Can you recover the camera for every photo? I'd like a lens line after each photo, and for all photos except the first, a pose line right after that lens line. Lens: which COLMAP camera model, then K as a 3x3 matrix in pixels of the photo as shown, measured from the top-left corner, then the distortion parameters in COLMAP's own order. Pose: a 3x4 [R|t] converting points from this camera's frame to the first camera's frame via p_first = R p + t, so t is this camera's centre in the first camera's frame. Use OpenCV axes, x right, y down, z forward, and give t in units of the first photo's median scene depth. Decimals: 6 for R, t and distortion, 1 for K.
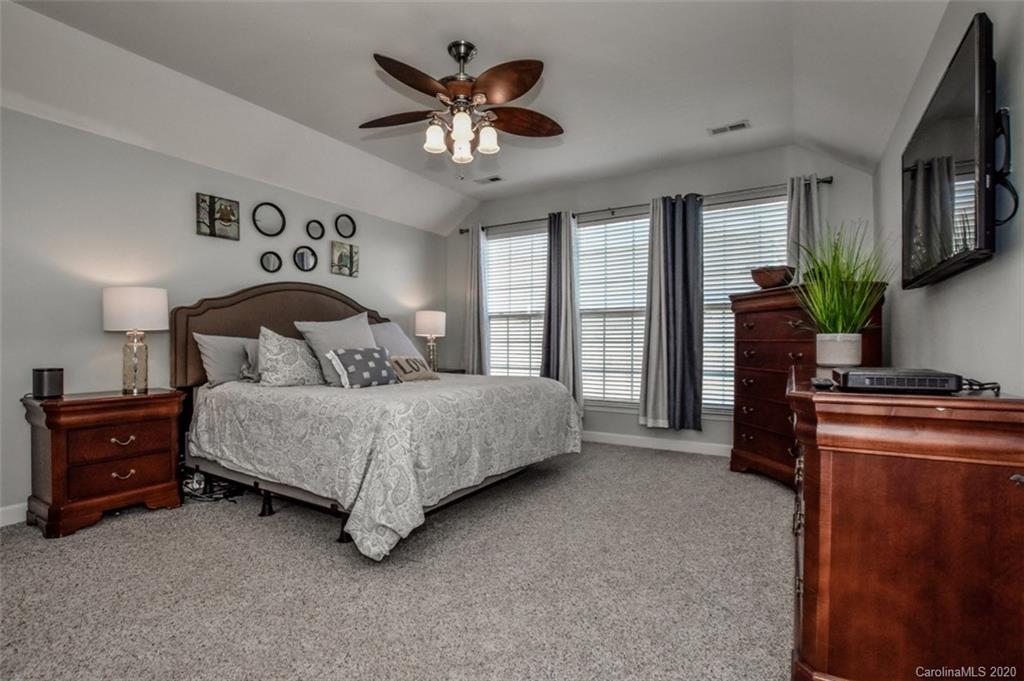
lens RADIAL K [[460.0, 0, 514.0], [0, 460.0, 345.5], [0, 0, 1]] dist [-0.028282, 0.002396]
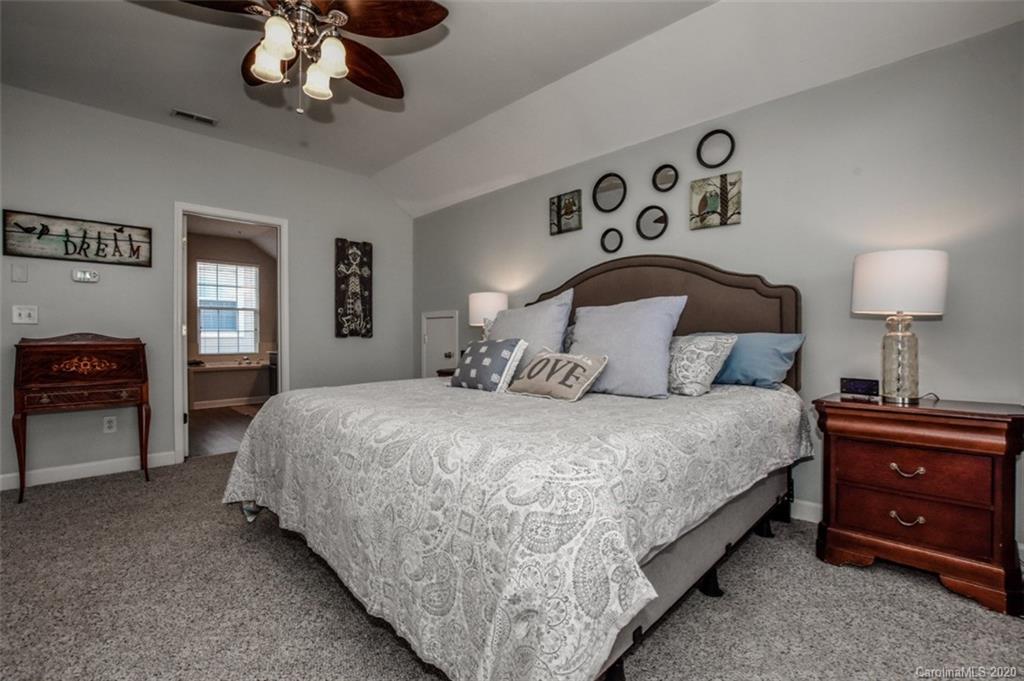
lens RADIAL K [[460.0, 0, 516.6], [0, 460.0, 334.1], [0, 0, 1]] dist [-0.028282, 0.002396]
pose [[-0.220908, 0.001682, -0.975293, 0.377315], [0.000499, 0.999999, 0.001612, -0.005609], [0.975294, -0.000131, -0.220909, 1.054199]]
